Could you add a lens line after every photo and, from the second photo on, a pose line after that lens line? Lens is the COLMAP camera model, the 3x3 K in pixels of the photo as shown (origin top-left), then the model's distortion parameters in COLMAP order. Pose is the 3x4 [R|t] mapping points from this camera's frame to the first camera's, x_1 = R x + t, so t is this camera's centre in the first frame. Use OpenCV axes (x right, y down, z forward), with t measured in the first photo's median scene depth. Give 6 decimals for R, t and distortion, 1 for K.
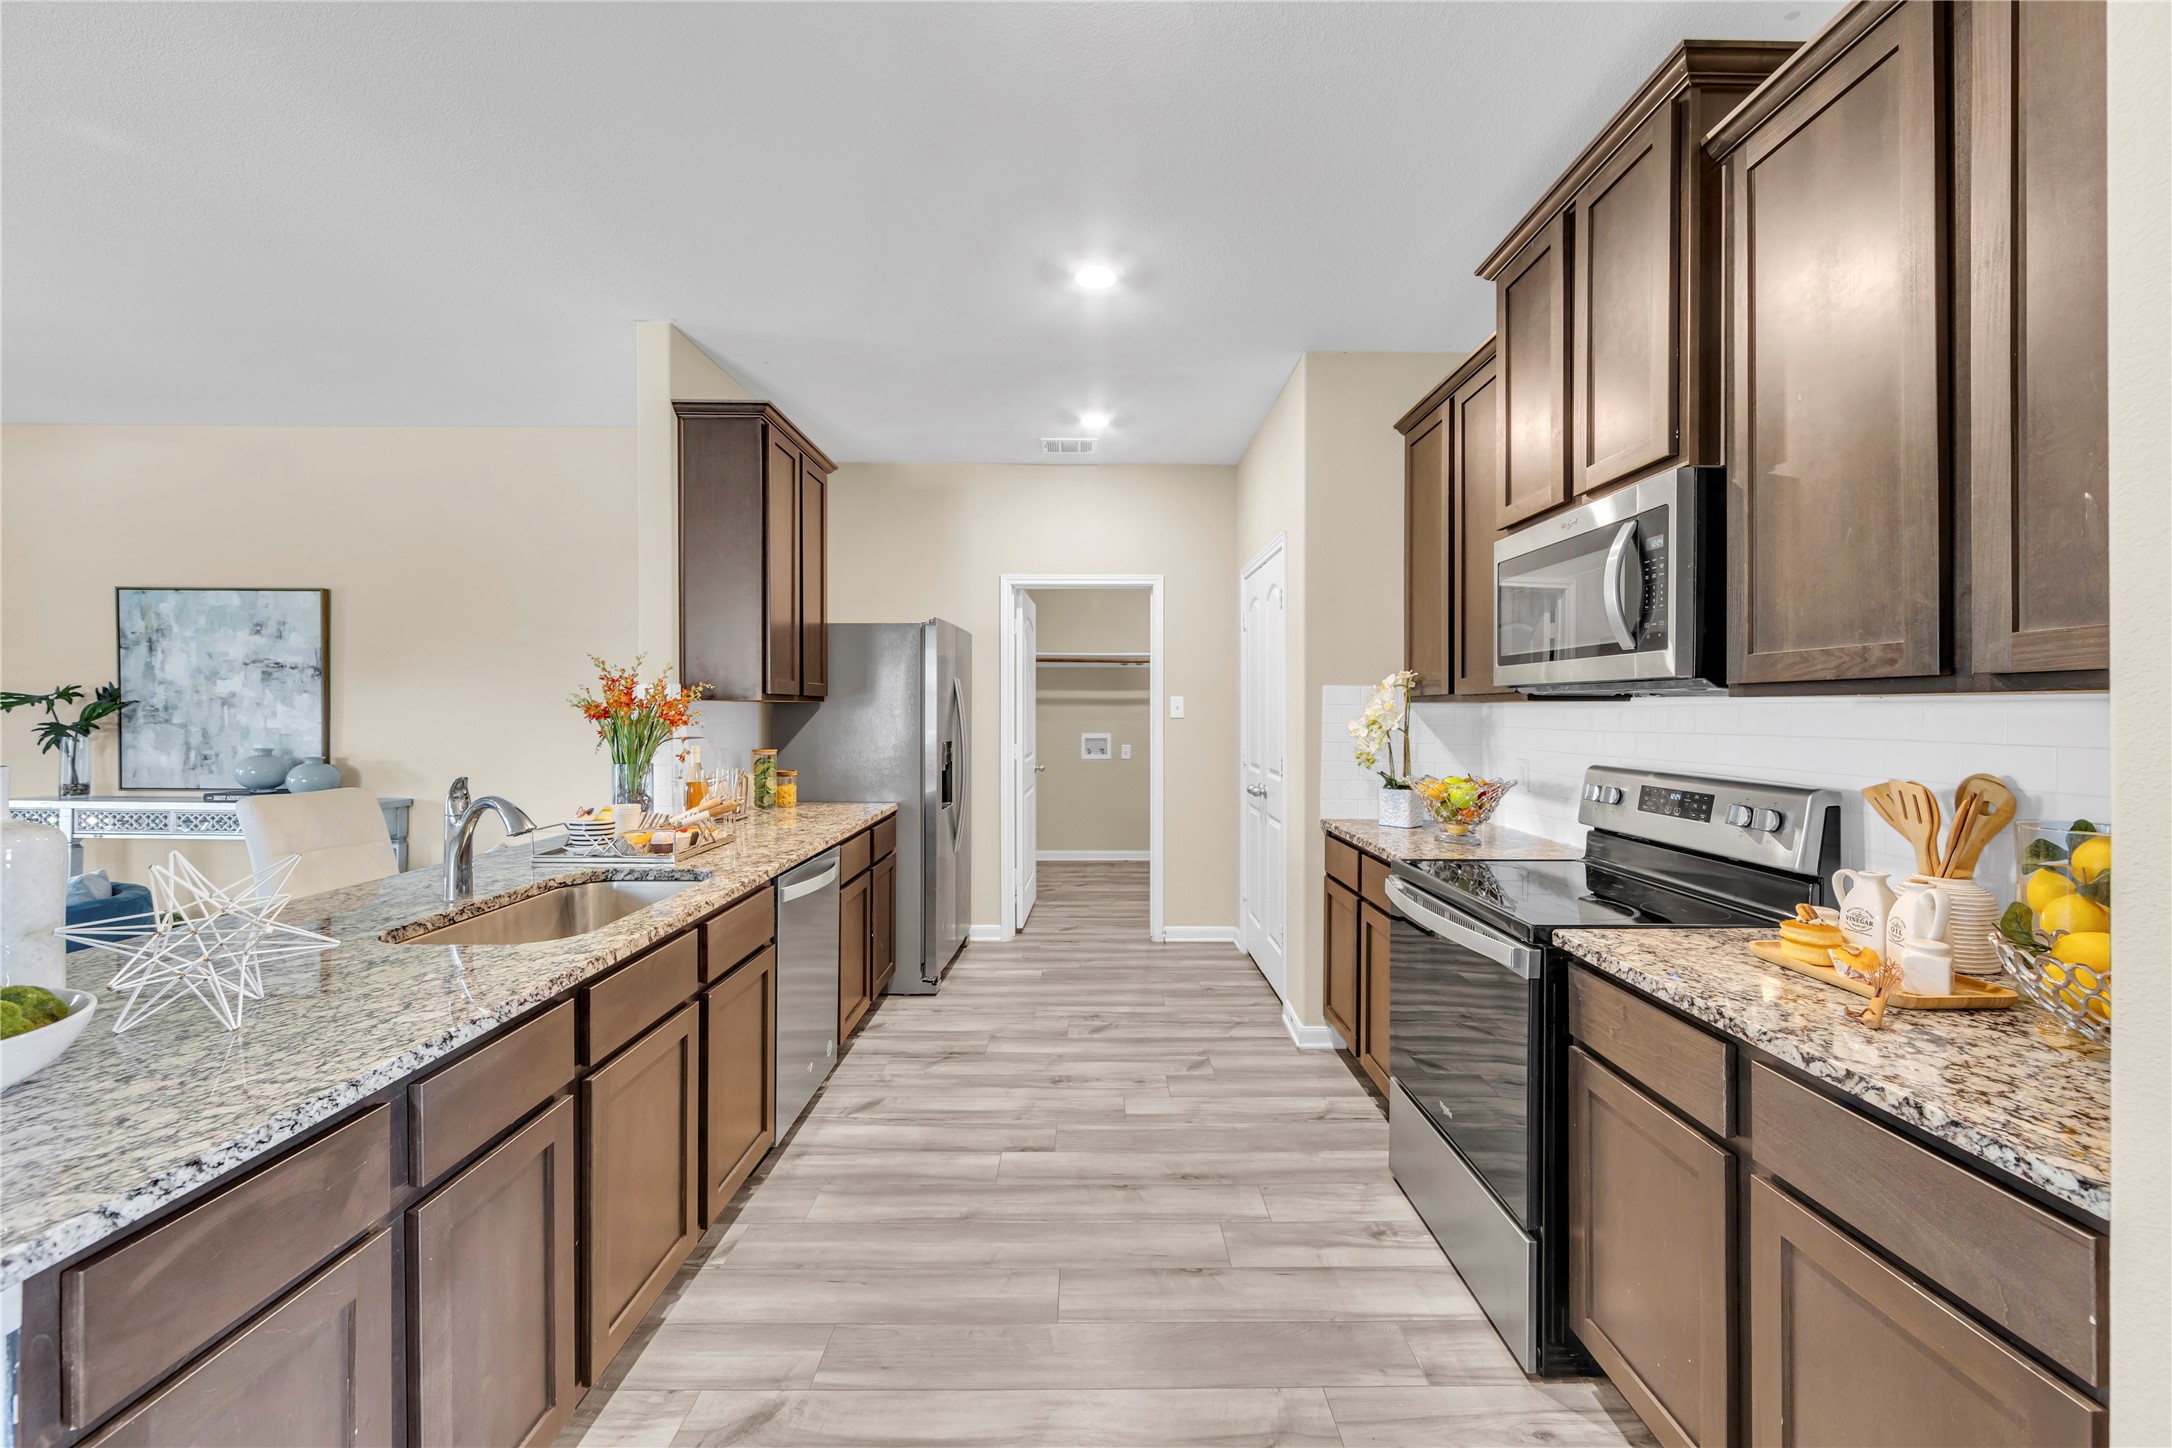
lens RADIAL K [[851.8, 0, 1100.6], [0, 851.8, 706.9], [0, 0, 1]] dist [-0.005495, 0.001140]
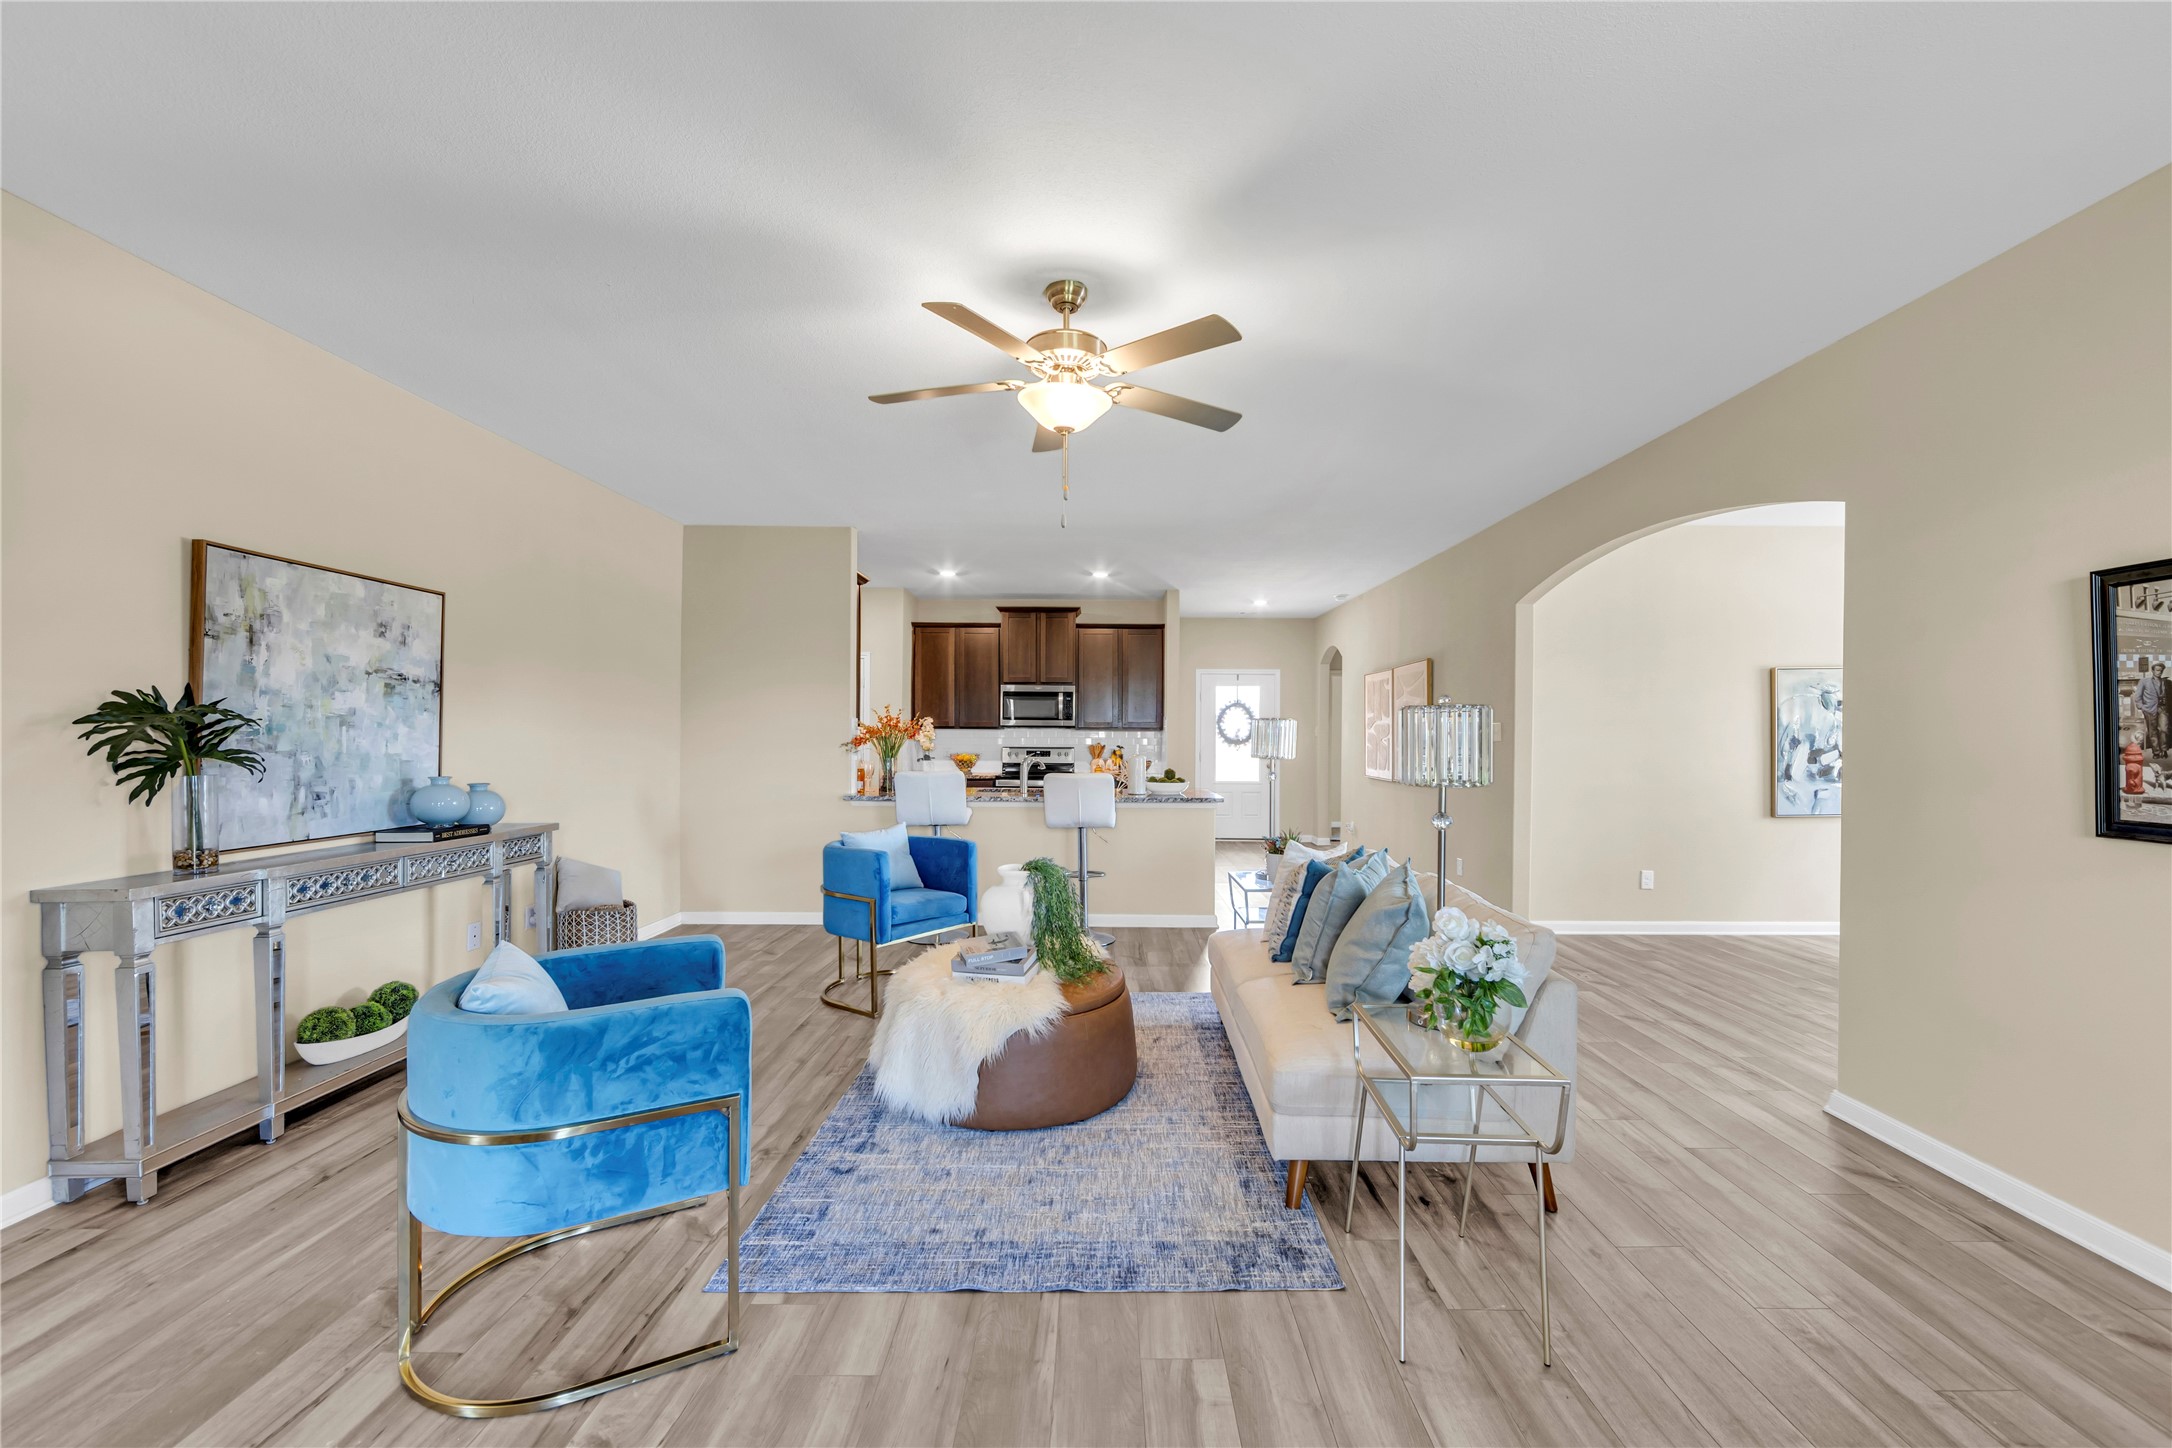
lens RADIAL K [[851.8, 0, 1104.8], [0, 851.8, 732.0], [0, 0, 1]] dist [-0.005495, 0.001140]
pose [[0.005702, -0.000931, 0.999983, -4.243780], [-0.007465, 0.999972, 0.000974, -0.005000], [-0.999956, -0.007471, 0.005695, 0.741816]]
